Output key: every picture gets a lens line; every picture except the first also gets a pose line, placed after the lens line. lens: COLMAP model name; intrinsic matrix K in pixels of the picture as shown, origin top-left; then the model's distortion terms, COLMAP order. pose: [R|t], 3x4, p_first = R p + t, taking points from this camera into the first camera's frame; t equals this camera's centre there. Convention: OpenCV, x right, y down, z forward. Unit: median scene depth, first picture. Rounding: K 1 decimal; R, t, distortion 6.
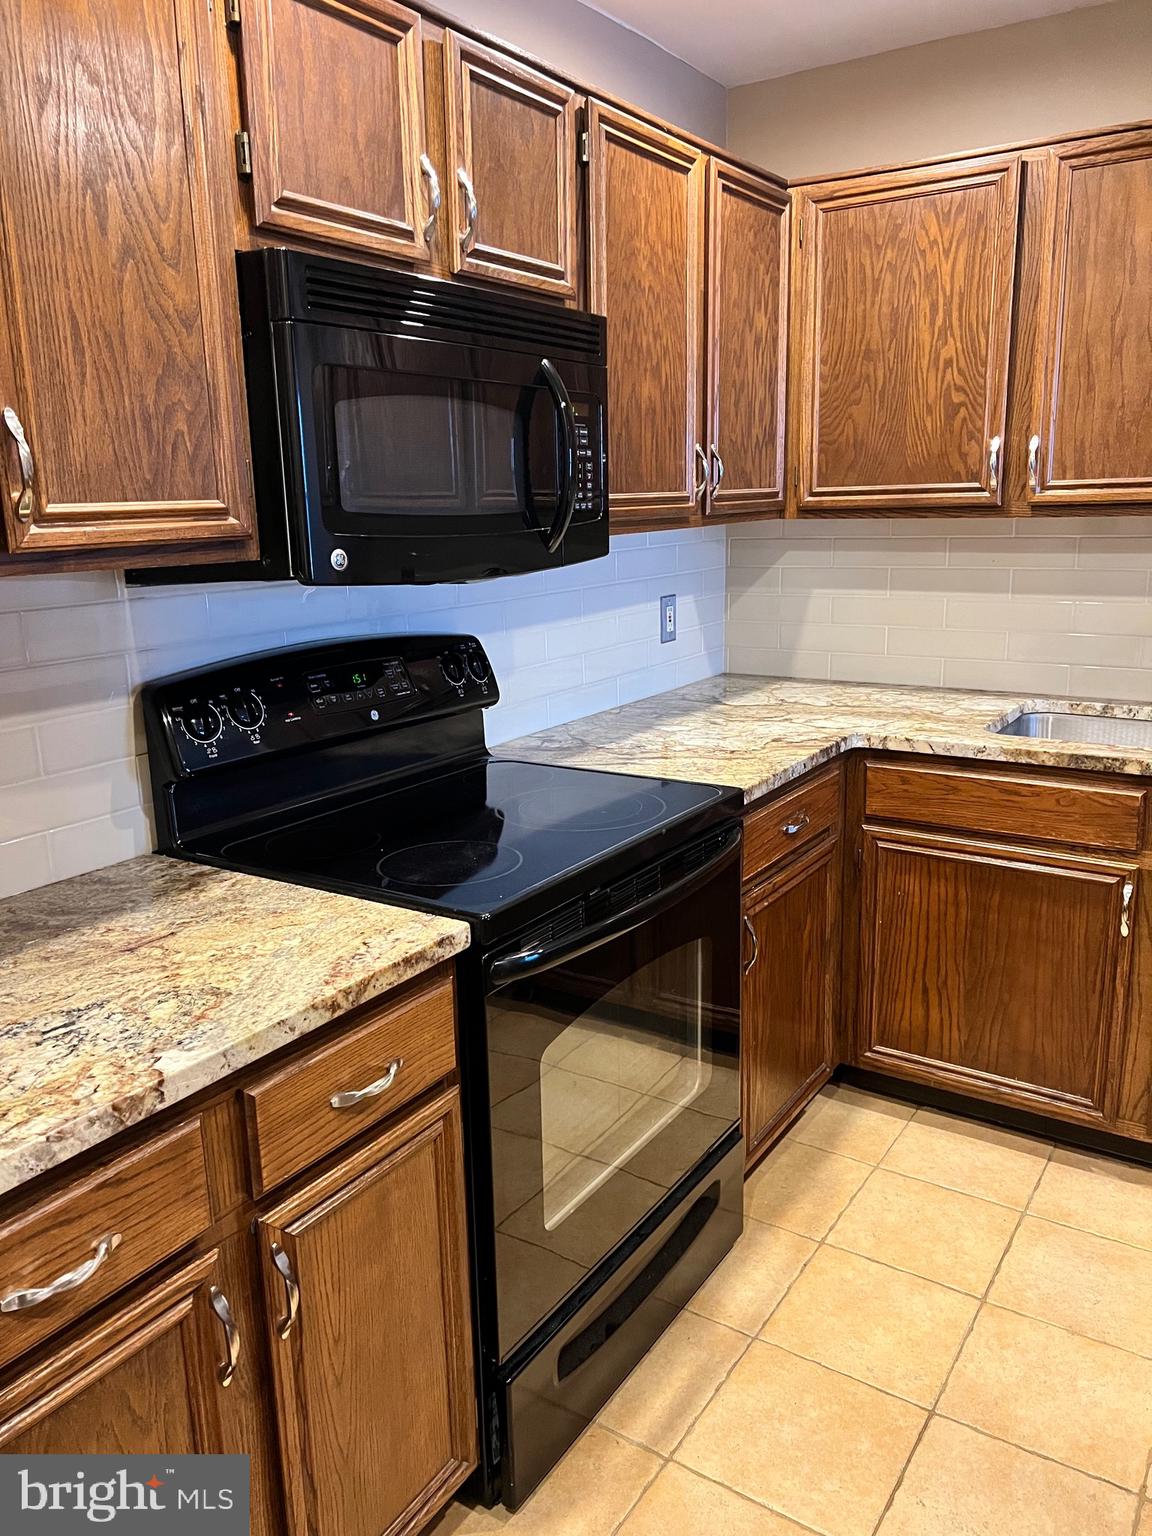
lens RADIAL K [[1161.1, 0, 570.9], [0, 1161.1, 761.7], [0, 0, 1]] dist [0.066177, -0.065382]
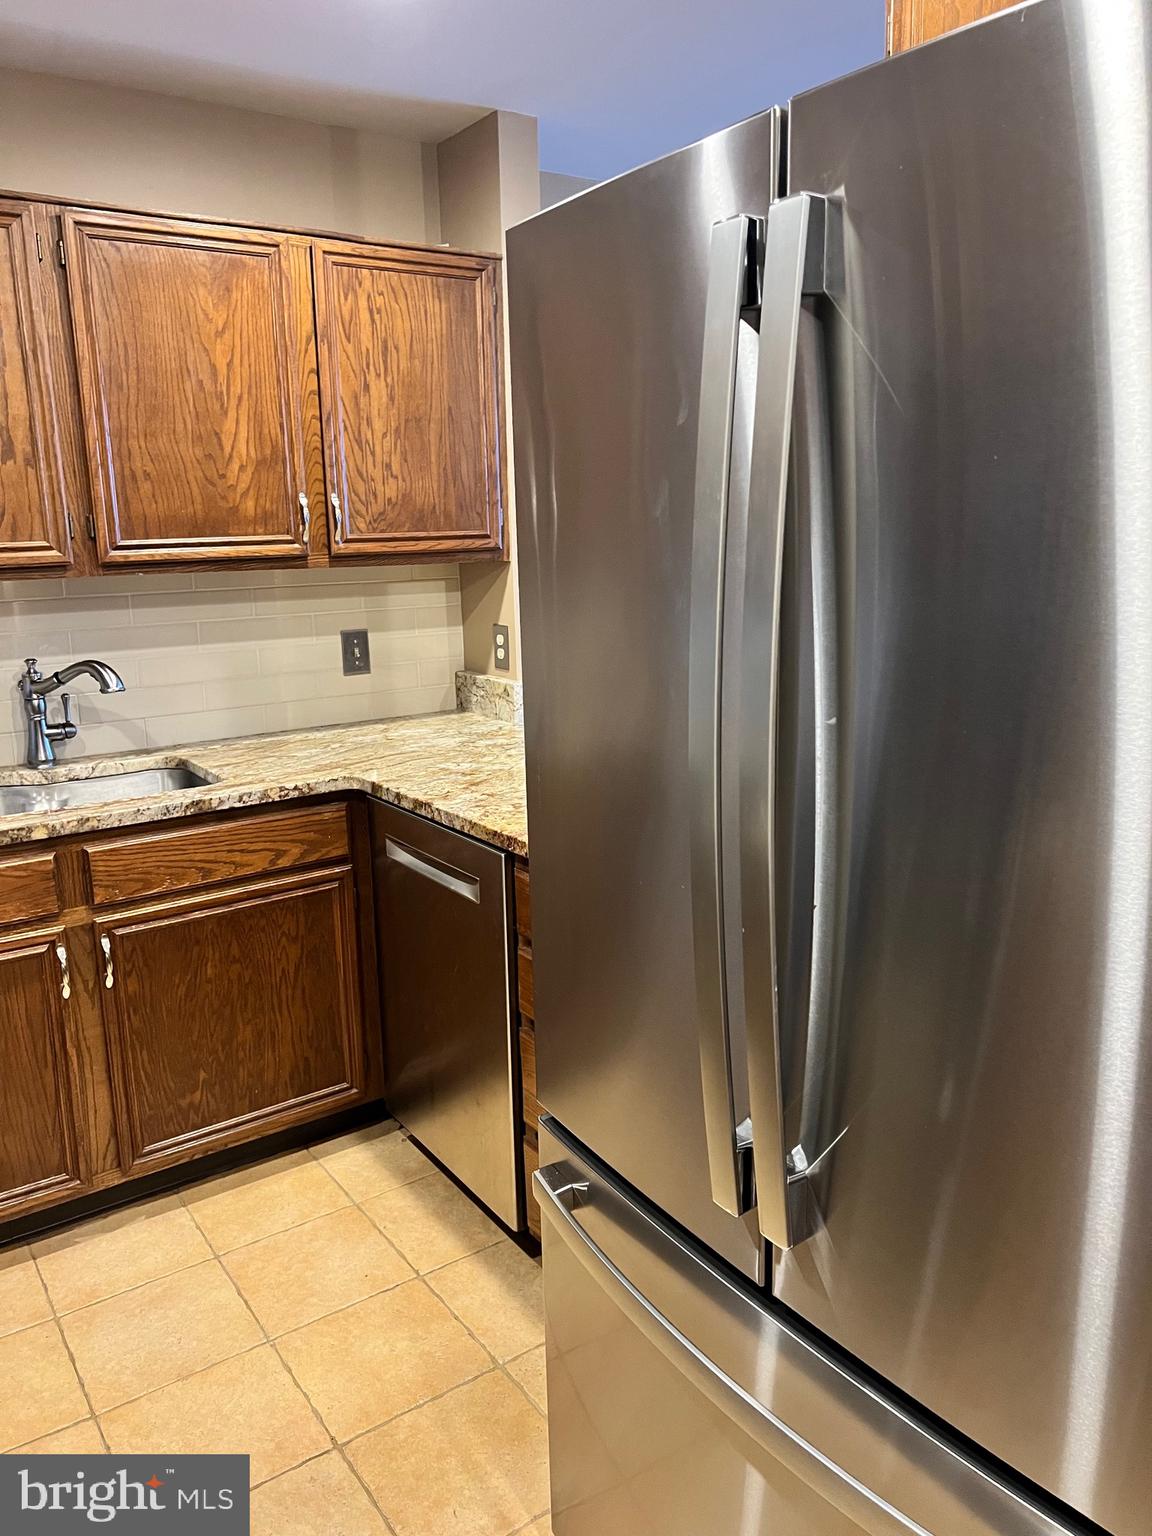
lens RADIAL K [[1161.1, 0, 574.4], [0, 1161.1, 771.6], [0, 0, 1]] dist [0.066177, -0.065382]
pose [[0.344622, -0.169308, 0.923348, -0.275975], [0.226854, 0.969469, 0.093097, -0.034678], [-0.910919, 0.177382, 0.372508, 0.198083]]
